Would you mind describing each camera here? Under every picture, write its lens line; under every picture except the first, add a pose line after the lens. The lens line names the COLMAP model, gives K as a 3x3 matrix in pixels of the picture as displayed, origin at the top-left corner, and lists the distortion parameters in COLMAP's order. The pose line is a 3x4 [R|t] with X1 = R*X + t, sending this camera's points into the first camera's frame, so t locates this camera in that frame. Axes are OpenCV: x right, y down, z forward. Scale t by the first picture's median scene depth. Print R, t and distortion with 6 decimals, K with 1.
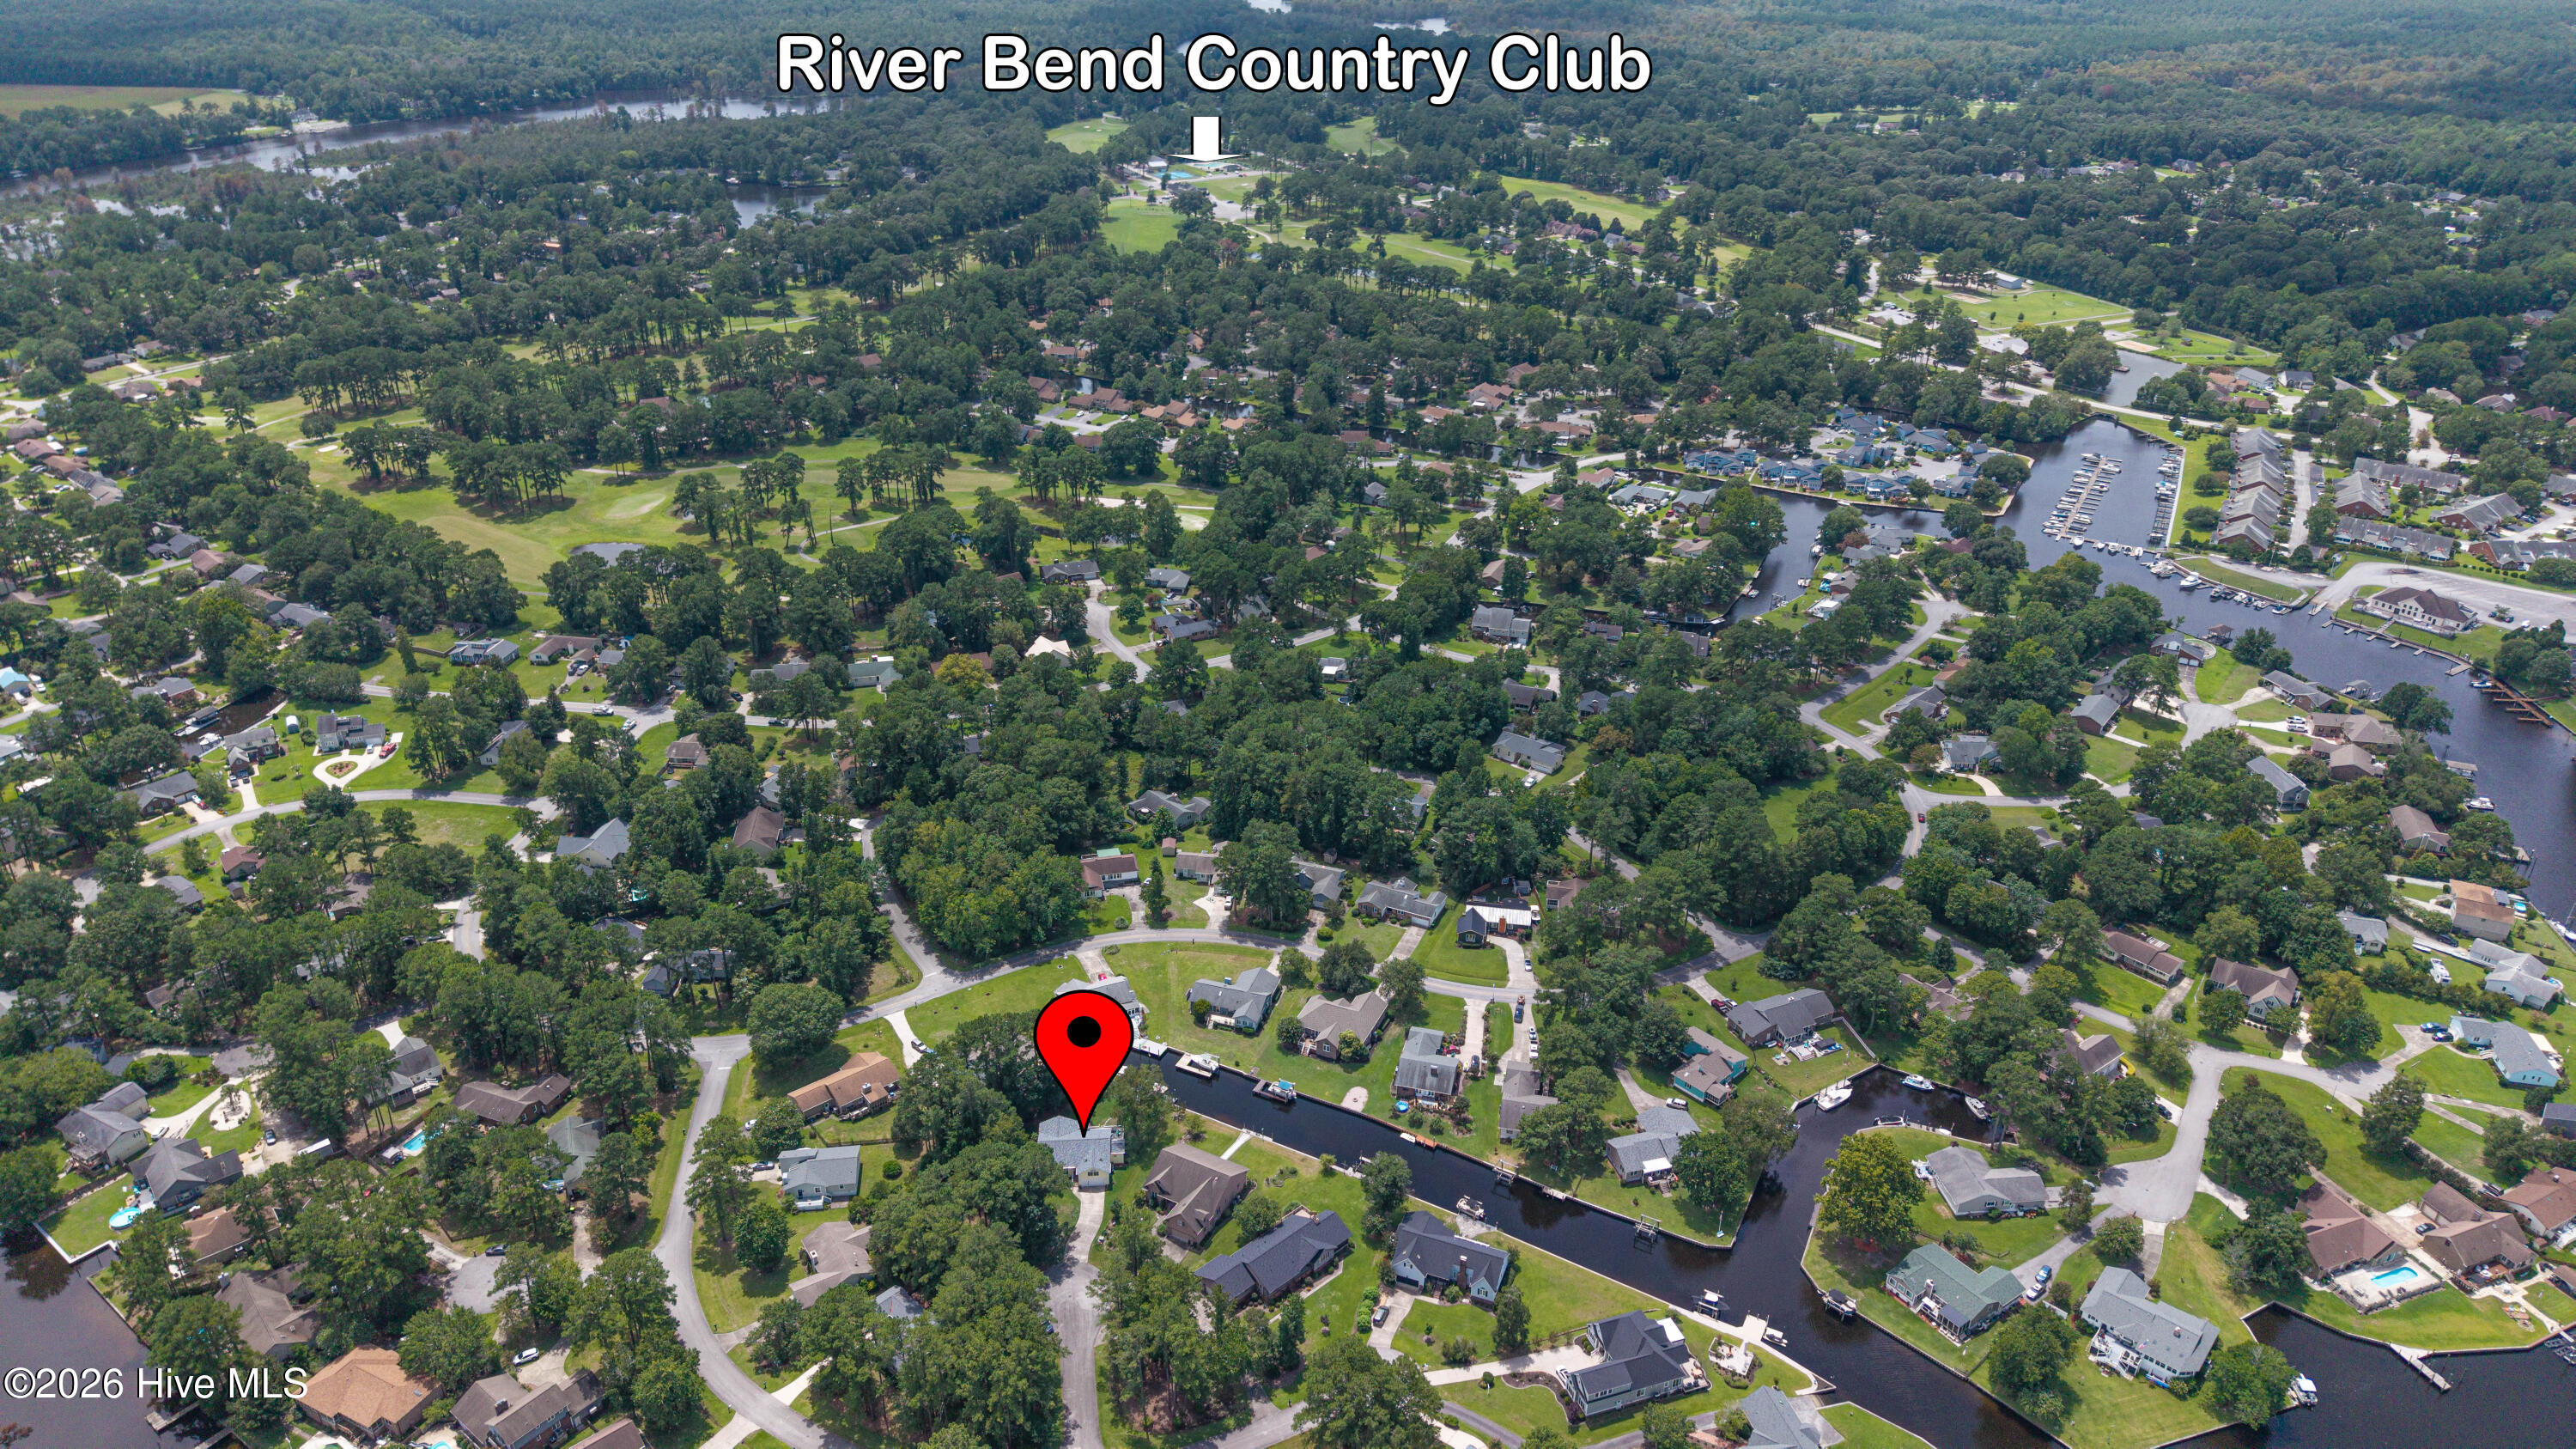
lens RADIAL K [[1766.4, 0, 1280.8], [0, 1766.4, 737.0], [0, 0, 1]] dist [0.030657, -0.036282]
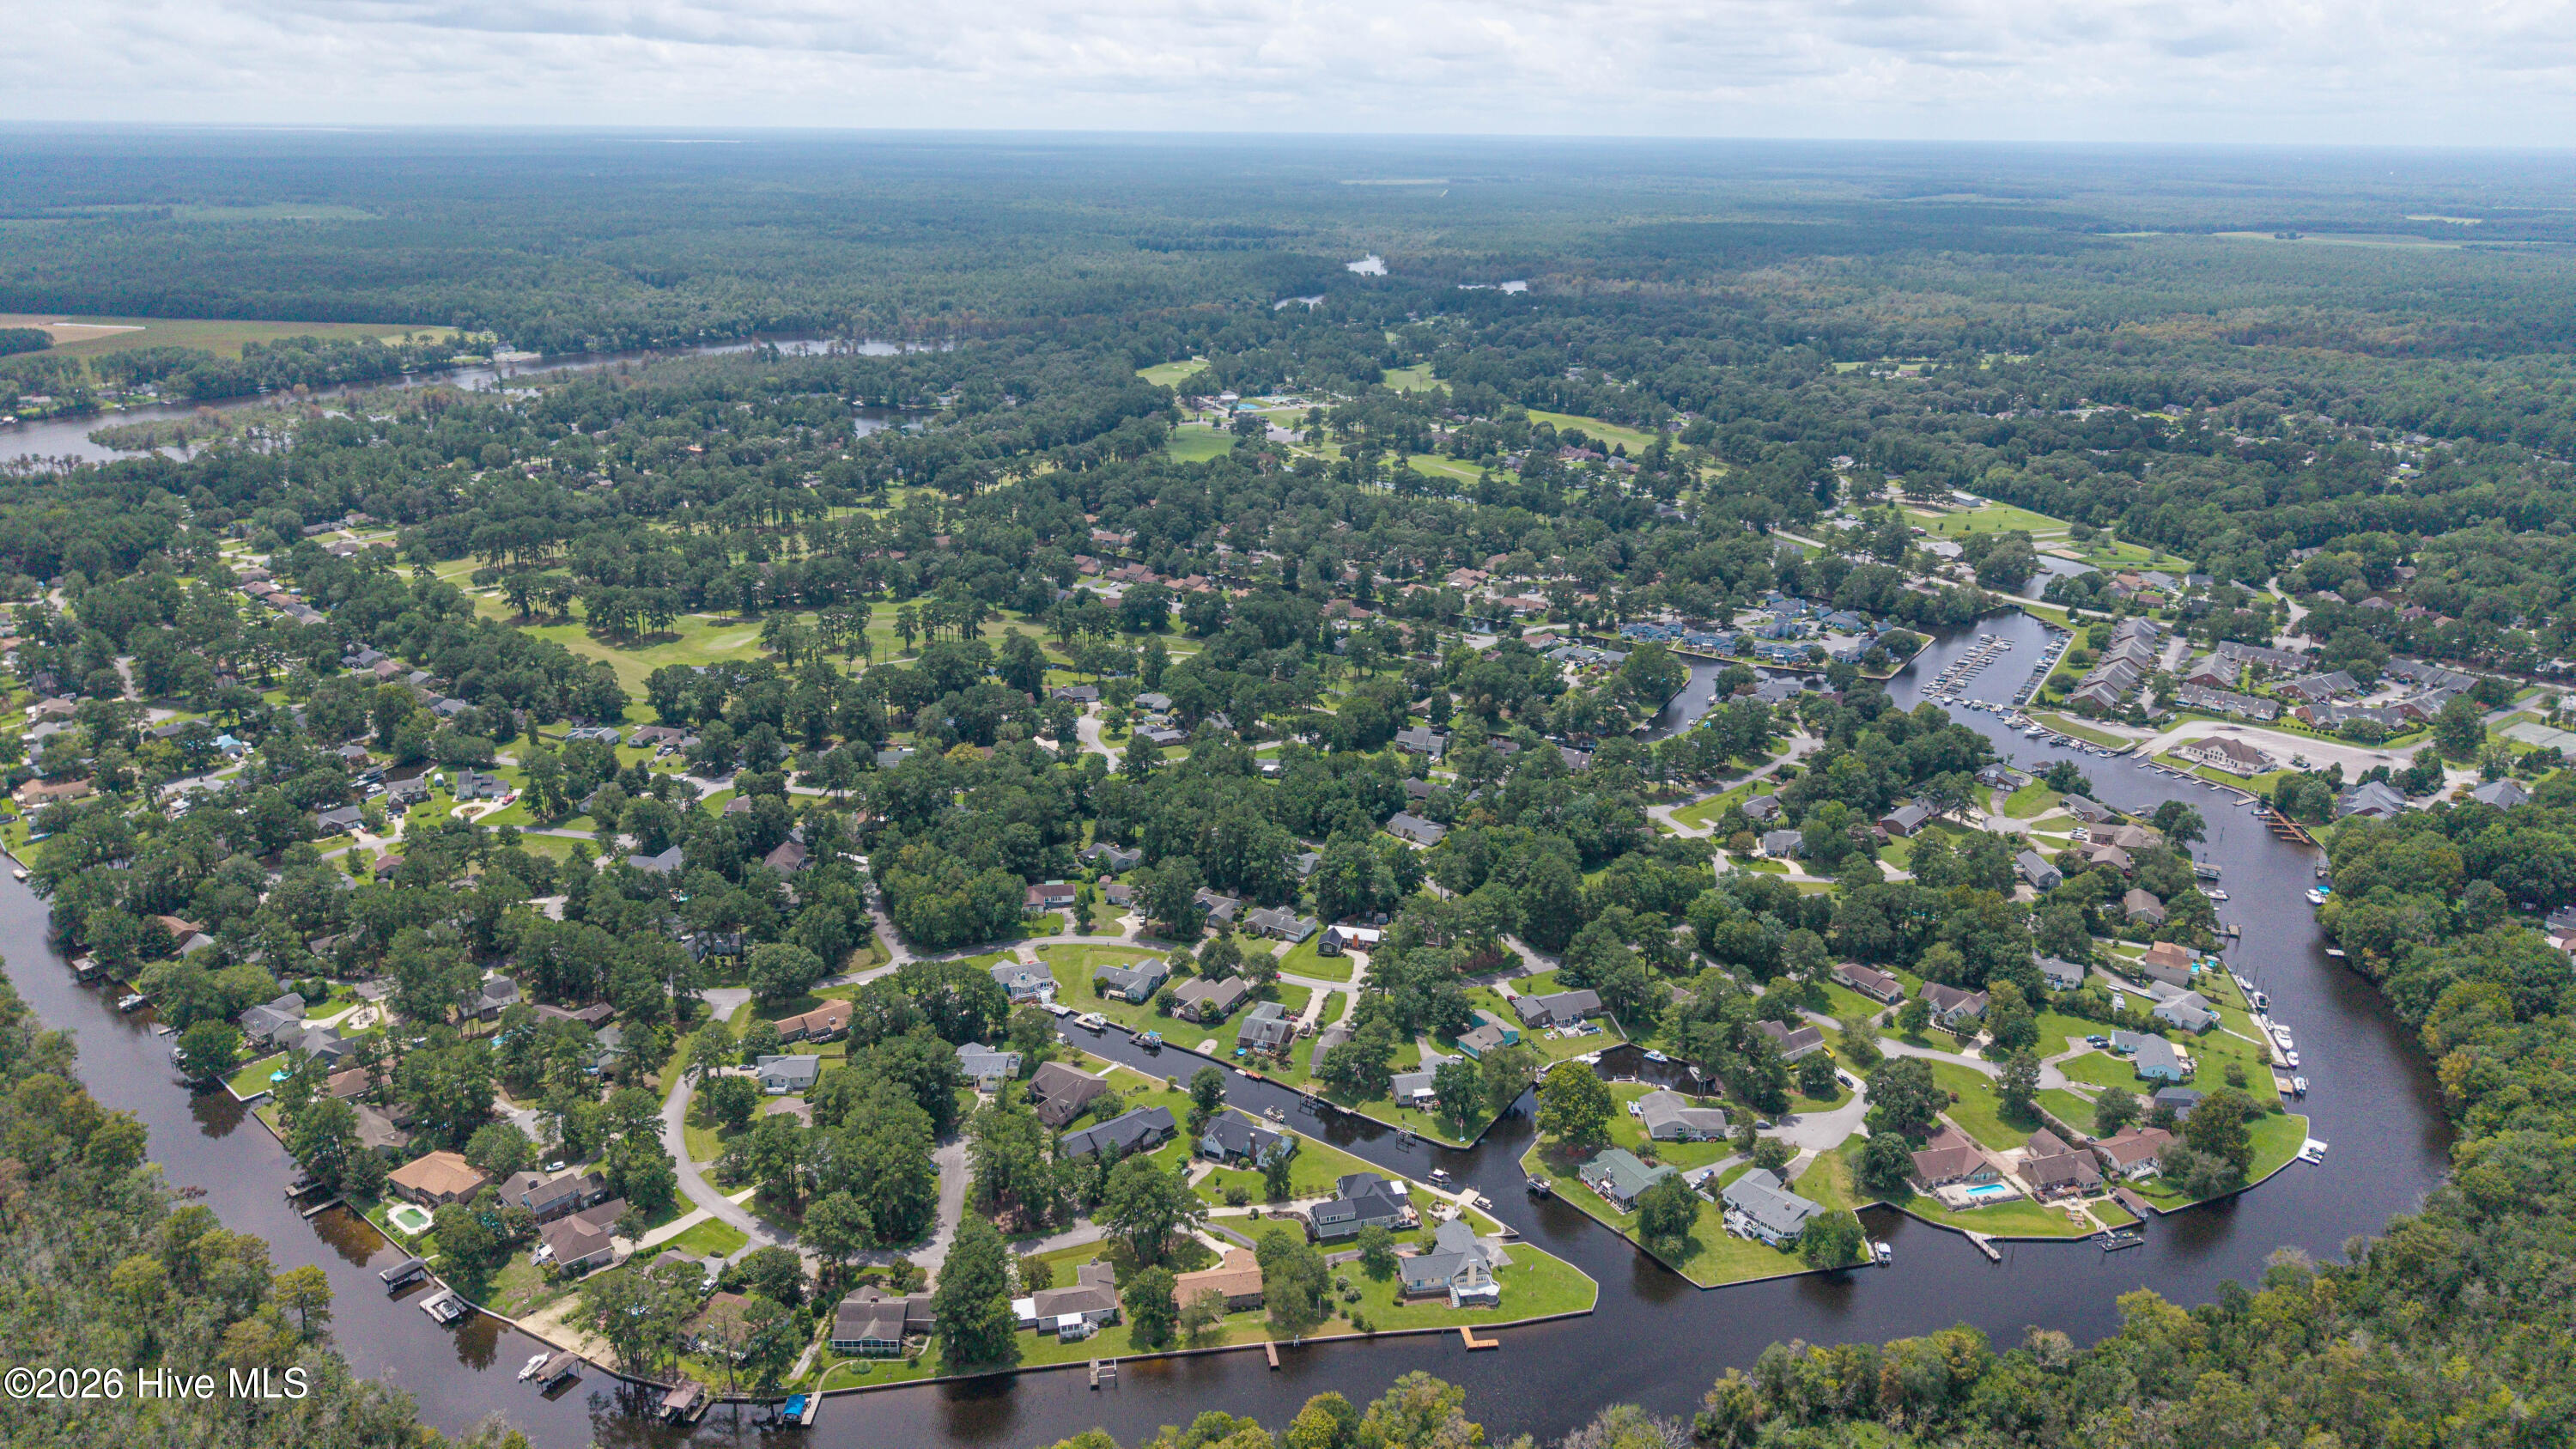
lens RADIAL K [[1766.4, 0, 1295.5], [0, 1766.4, 730.2], [0, 0, 1]] dist [0.030657, -0.036282]
pose [[0.997489, 0.024853, -0.066311, 0.126688], [-0.033861, 0.989799, -0.138386, 0.103612], [0.062195, 0.140283, 0.988156, -0.203559]]
